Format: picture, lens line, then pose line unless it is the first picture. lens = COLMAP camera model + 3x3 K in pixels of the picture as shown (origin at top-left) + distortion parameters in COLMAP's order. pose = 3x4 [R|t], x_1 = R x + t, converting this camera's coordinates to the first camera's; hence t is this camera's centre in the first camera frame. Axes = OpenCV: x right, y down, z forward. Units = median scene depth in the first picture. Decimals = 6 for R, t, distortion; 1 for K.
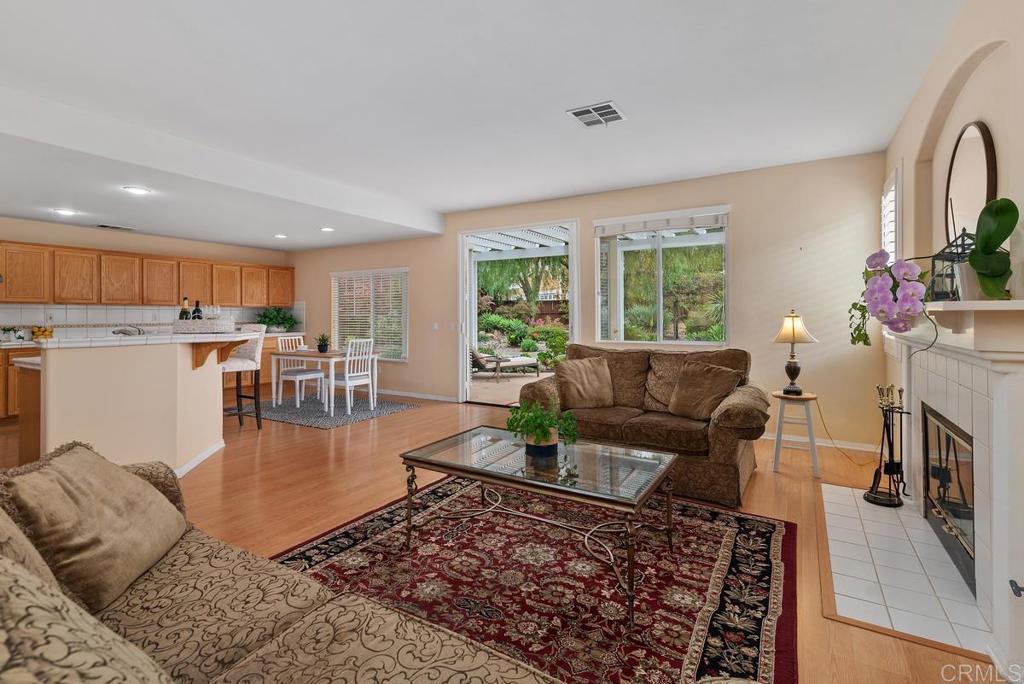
lens RADIAL K [[465.3, 0, 521.8], [0, 465.3, 313.1], [0, 0, 1]] dist [0.012813, -0.000965]
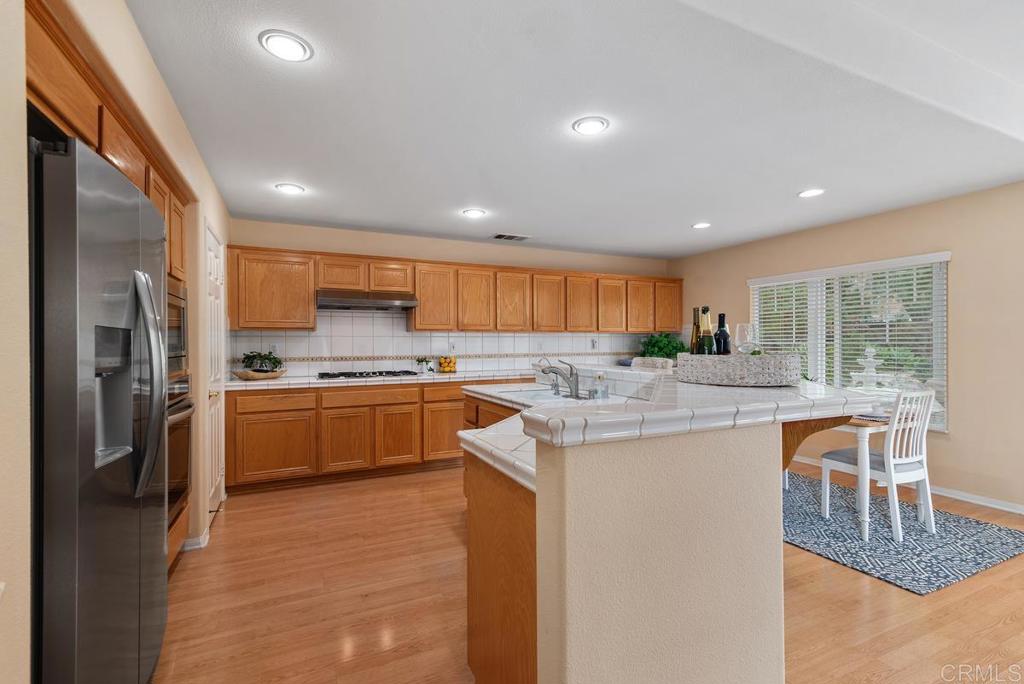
lens RADIAL K [[465.3, 0, 514.8], [0, 465.3, 344.6], [0, 0, 1]] dist [0.012813, -0.000965]
pose [[0.828060, -0.001582, -0.560637, -0.654058], [0.006782, 0.999951, 0.007195, -0.000530], [0.560598, -0.009760, 0.828031, 0.536685]]
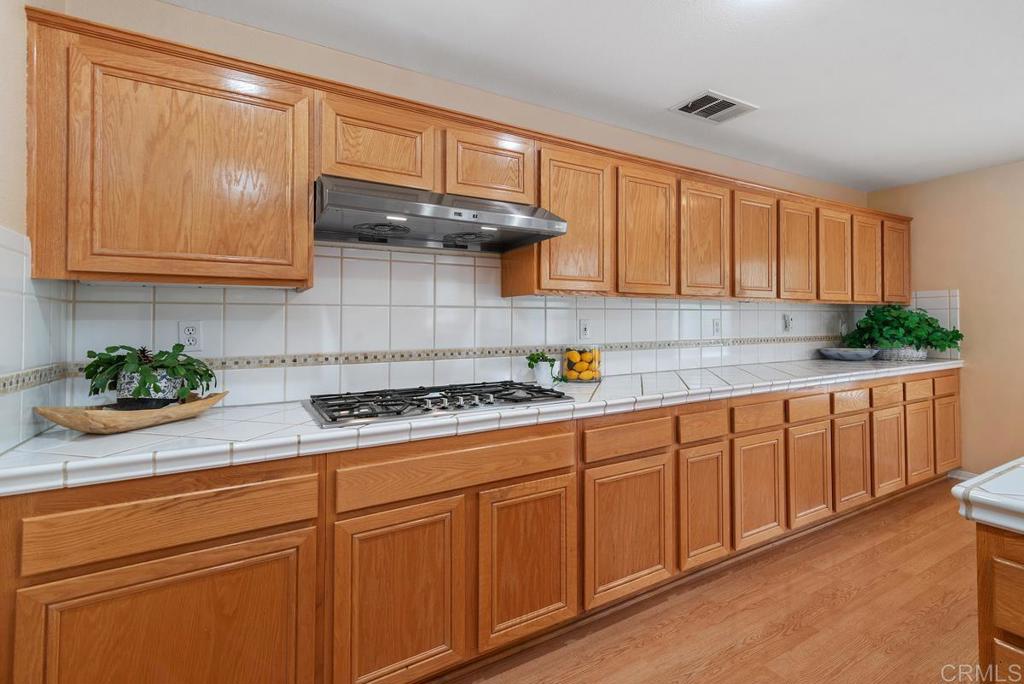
lens RADIAL K [[465.3, 0, 536.0], [0, 465.3, 310.7], [0, 0, 1]] dist [0.012813, -0.000965]
pose [[0.891529, -0.013259, -0.452770, -1.347597], [0.005597, 0.999818, -0.018258, 0.000741], [0.452929, 0.013743, 0.891440, 0.936962]]
